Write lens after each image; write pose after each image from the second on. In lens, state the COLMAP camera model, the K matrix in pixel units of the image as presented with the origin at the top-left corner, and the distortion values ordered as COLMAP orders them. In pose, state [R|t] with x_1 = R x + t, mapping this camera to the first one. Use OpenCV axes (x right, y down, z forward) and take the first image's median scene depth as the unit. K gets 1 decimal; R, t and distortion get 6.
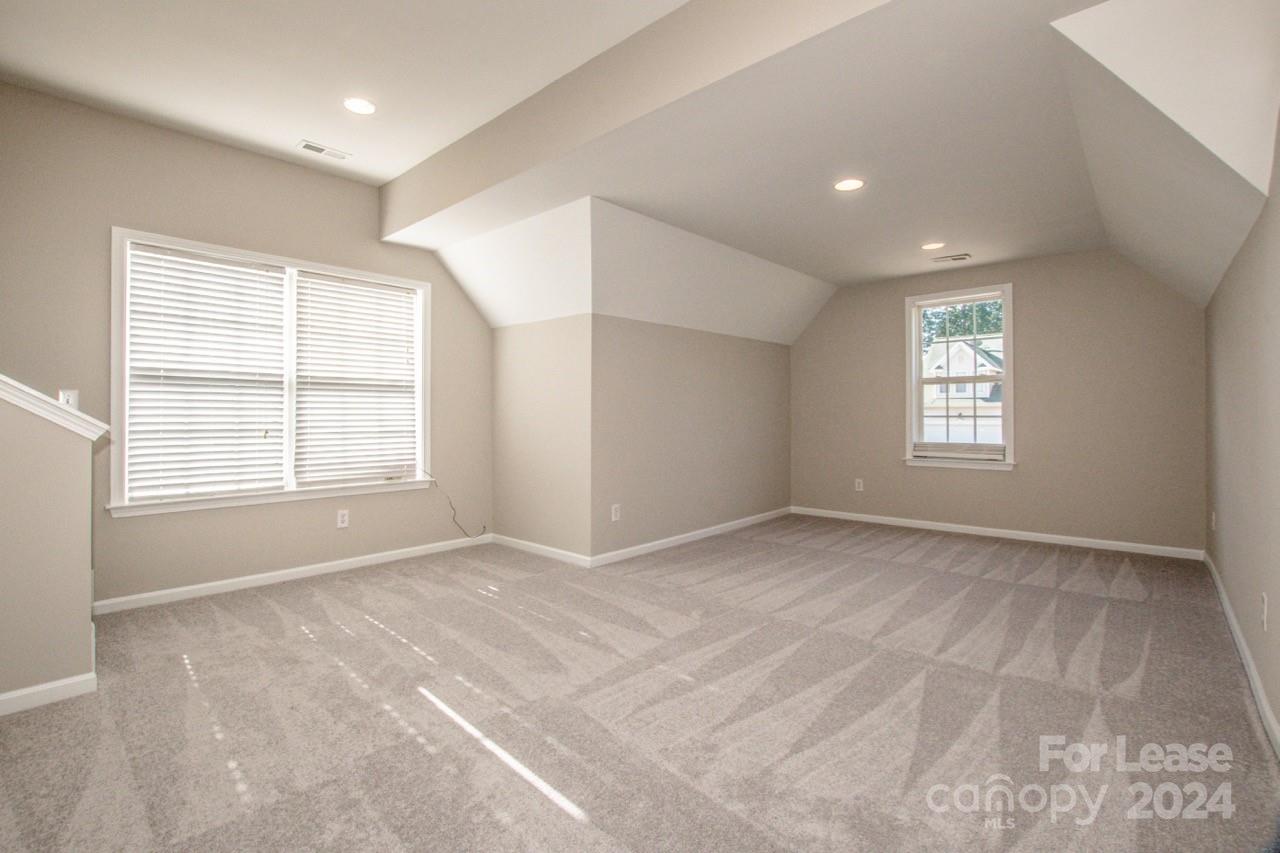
lens RADIAL K [[574.9, 0, 639.8], [0, 574.9, 421.5], [0, 0, 1]] dist [-0.026430, -0.000103]
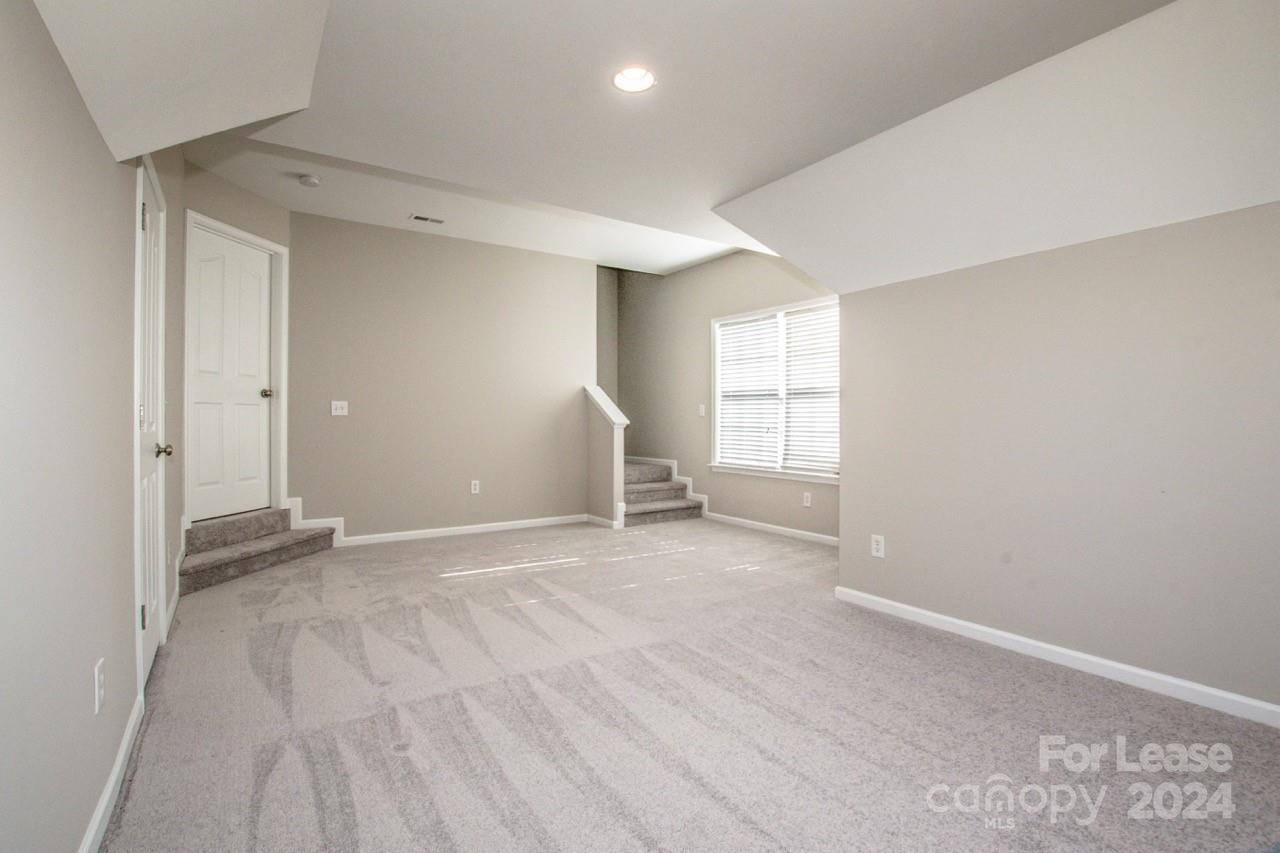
lens RADIAL K [[574.9, 0, 639.8], [0, 574.9, 426.1], [0, 0, 1]] dist [-0.026430, -0.000103]
pose [[-0.211305, 0.007853, -0.977389, 0.843626], [-0.016700, 0.999793, 0.011644, -0.000785], [0.977277, 0.018782, -0.211130, 0.957326]]
